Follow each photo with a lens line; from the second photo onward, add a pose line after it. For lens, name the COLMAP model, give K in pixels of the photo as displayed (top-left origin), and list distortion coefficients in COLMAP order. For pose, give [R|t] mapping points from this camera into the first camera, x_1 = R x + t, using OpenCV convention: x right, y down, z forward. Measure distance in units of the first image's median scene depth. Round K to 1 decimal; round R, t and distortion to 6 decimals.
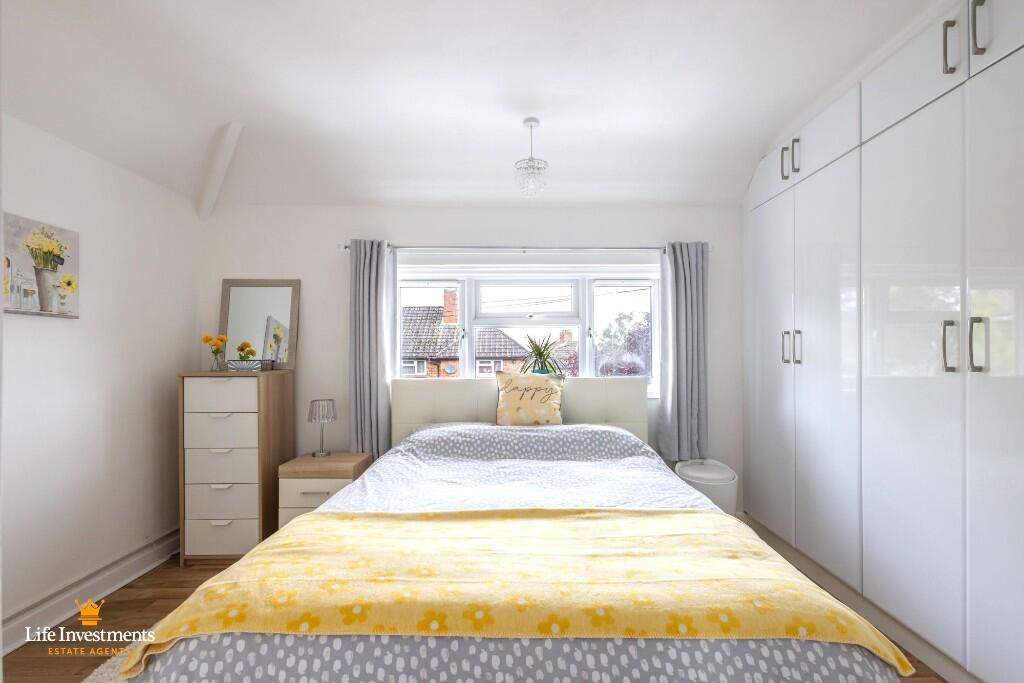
lens RADIAL K [[472.8, 0, 516.2], [0, 472.8, 353.7], [0, 0, 1]] dist [0.011996, 0.000163]
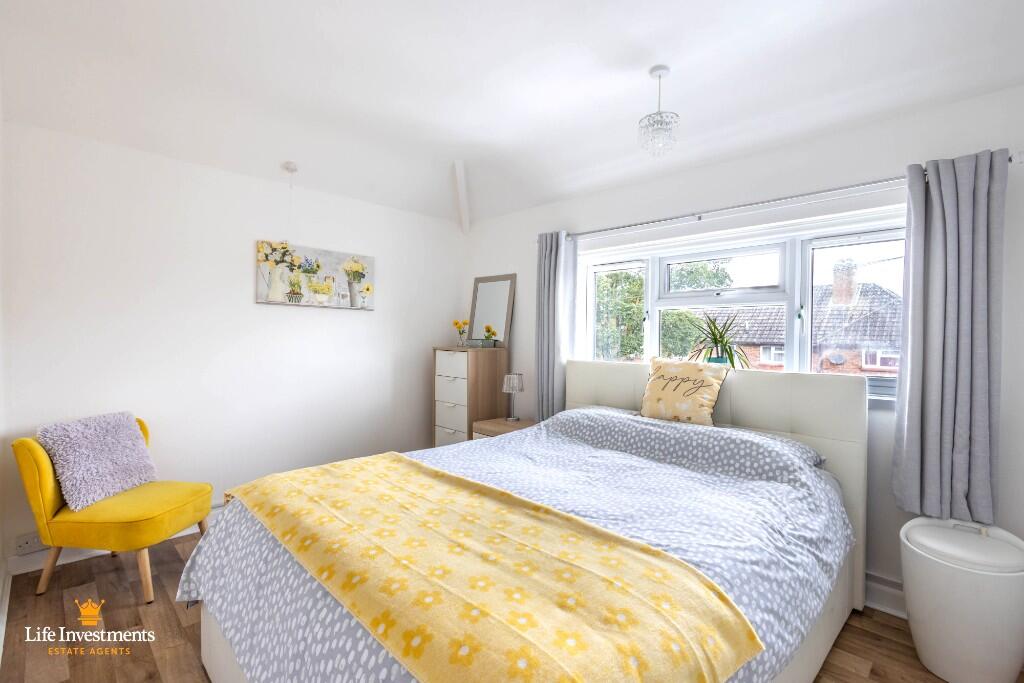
lens RADIAL K [[461.9, 0, 522.8], [0, 461.9, 342.3], [0, 0, 1]] dist [0.010588, 0.000005]
pose [[0.698152, 0.024515, -0.715530, 0.474148], [-0.018662, 0.999697, 0.016042, -0.000580], [0.715707, 0.002153, 0.698398, 0.226320]]
